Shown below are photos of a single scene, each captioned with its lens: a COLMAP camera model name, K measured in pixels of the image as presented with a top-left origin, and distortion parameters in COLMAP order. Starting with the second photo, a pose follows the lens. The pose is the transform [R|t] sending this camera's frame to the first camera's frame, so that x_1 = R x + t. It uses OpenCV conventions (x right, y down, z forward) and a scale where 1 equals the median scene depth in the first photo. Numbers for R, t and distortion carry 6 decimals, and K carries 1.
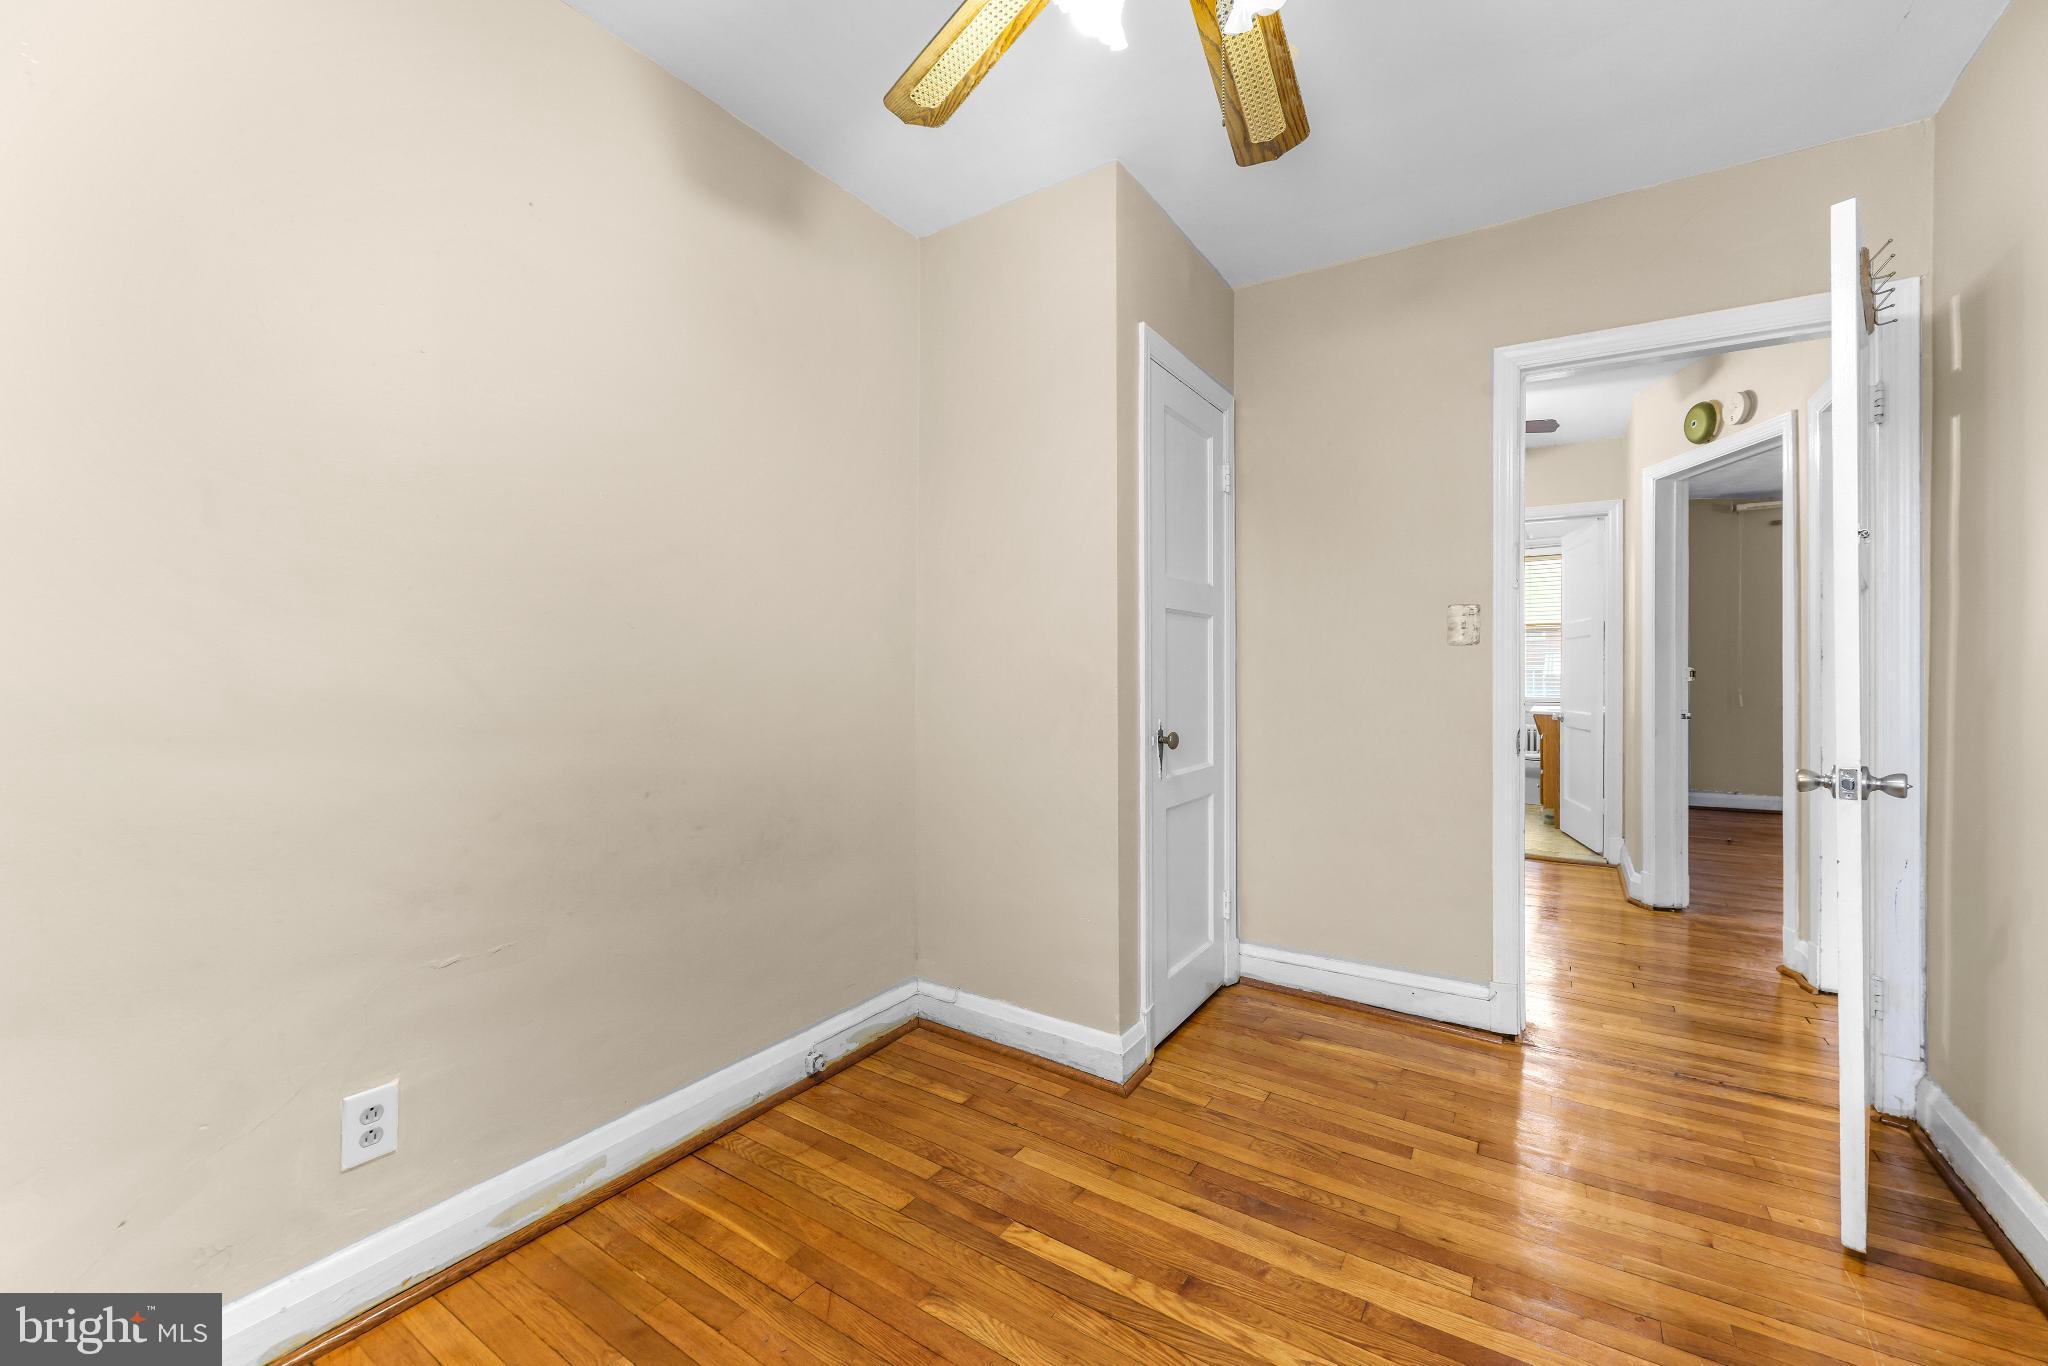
lens RADIAL K [[828.4, 0, 1020.9], [0, 828.4, 682.0], [0, 0, 1]] dist [0.000992, -0.000132]
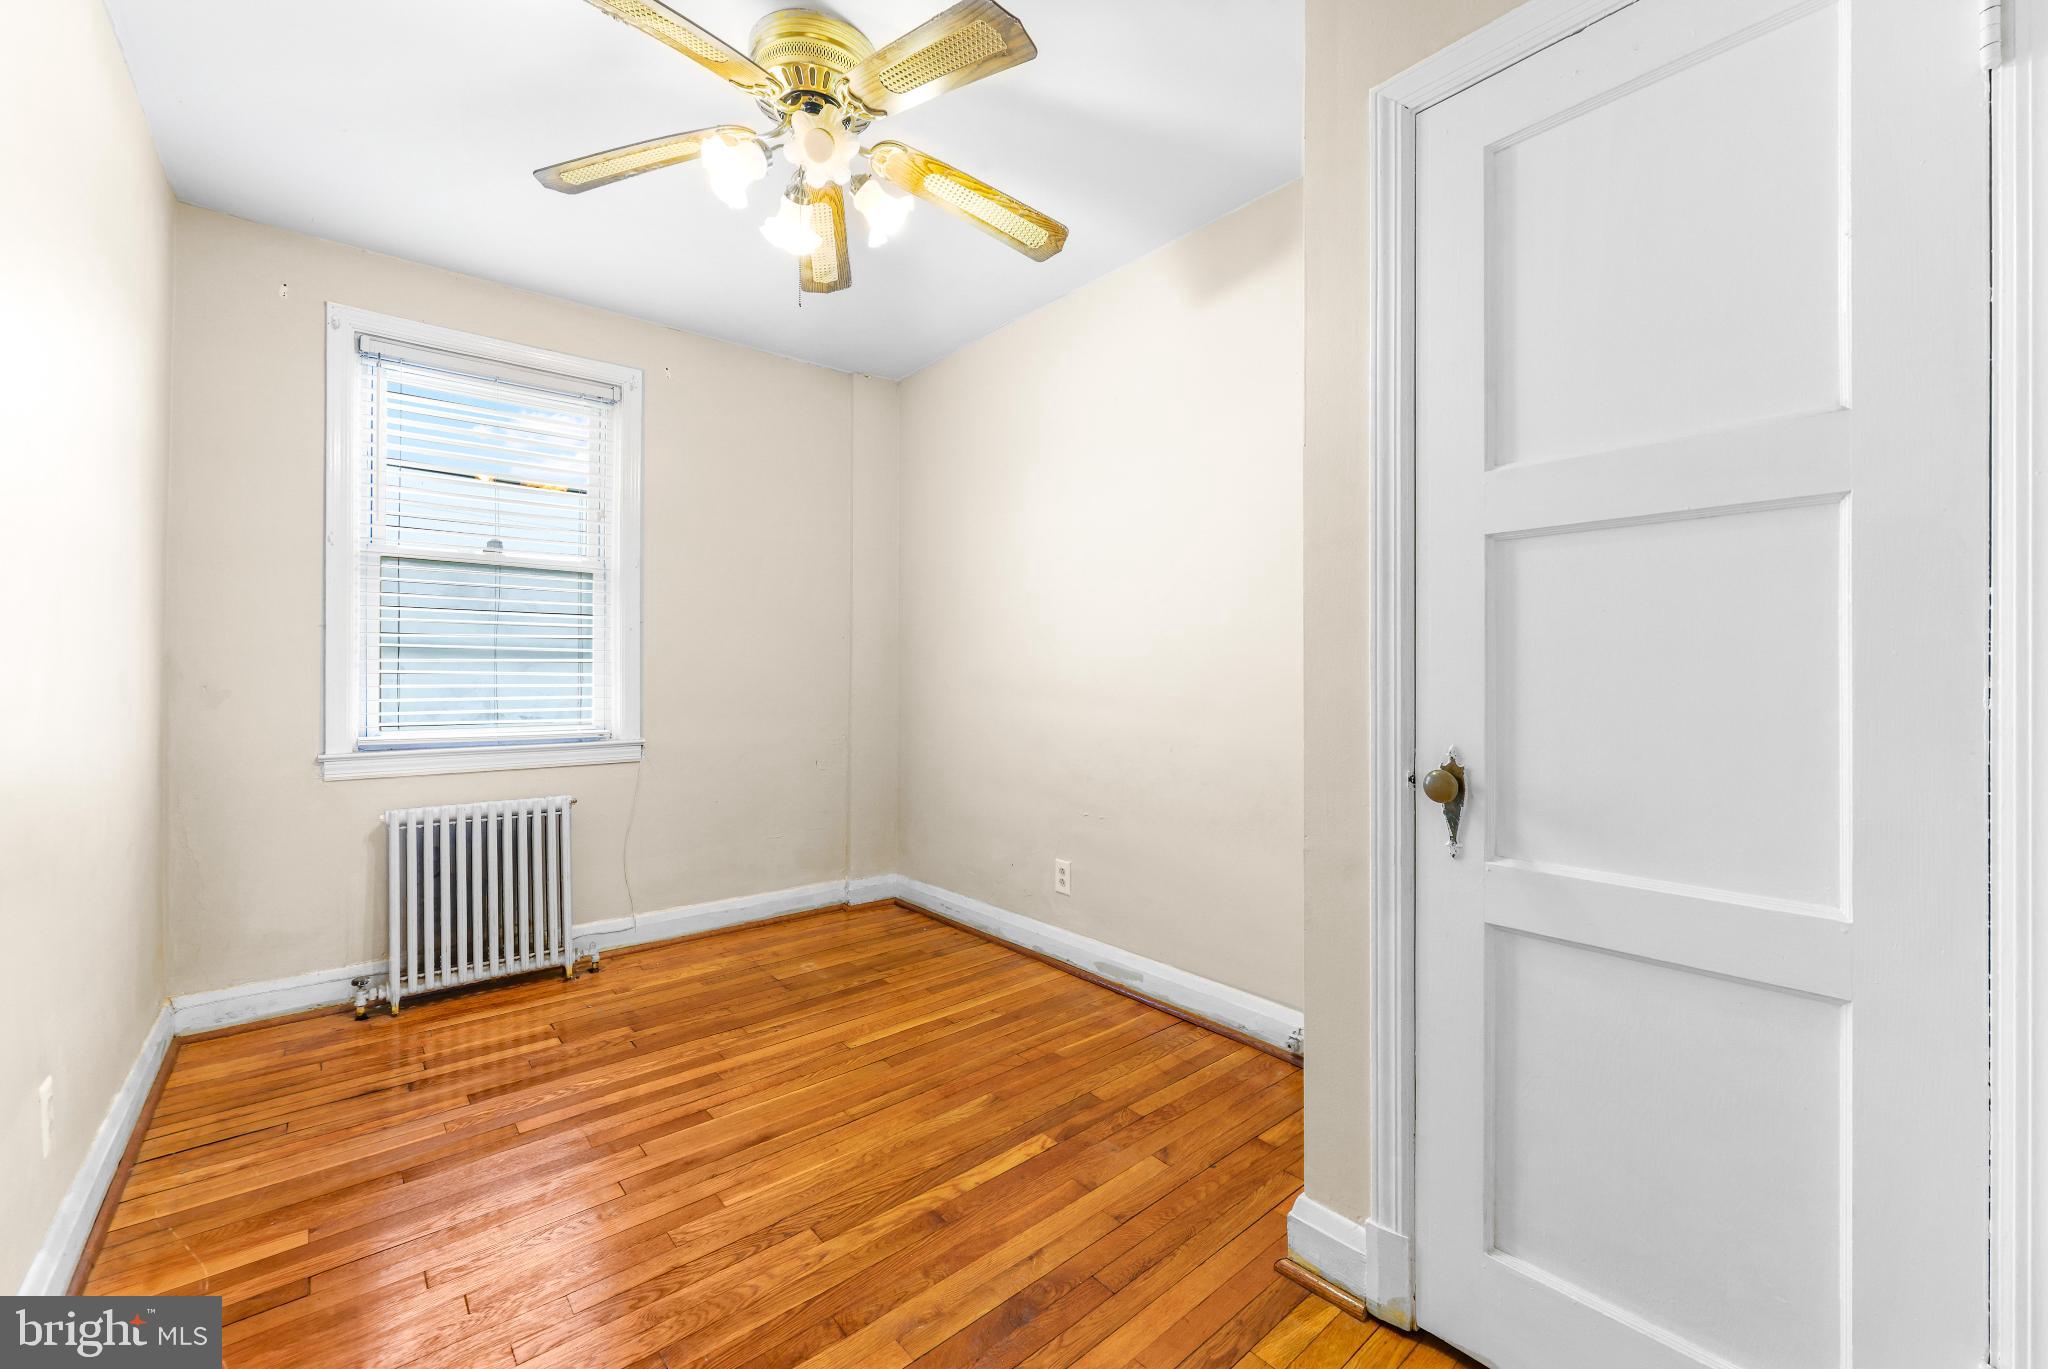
lens RADIAL K [[828.4, 0, 1022.7], [0, 828.4, 672.2], [0, 0, 1]] dist [0.000992, -0.000132]
pose [[-0.282276, 0.000775, -0.959333, 1.157751], [-0.011849, 0.999921, 0.004294, -0.004440], [0.959260, 0.012579, -0.282244, 1.330453]]
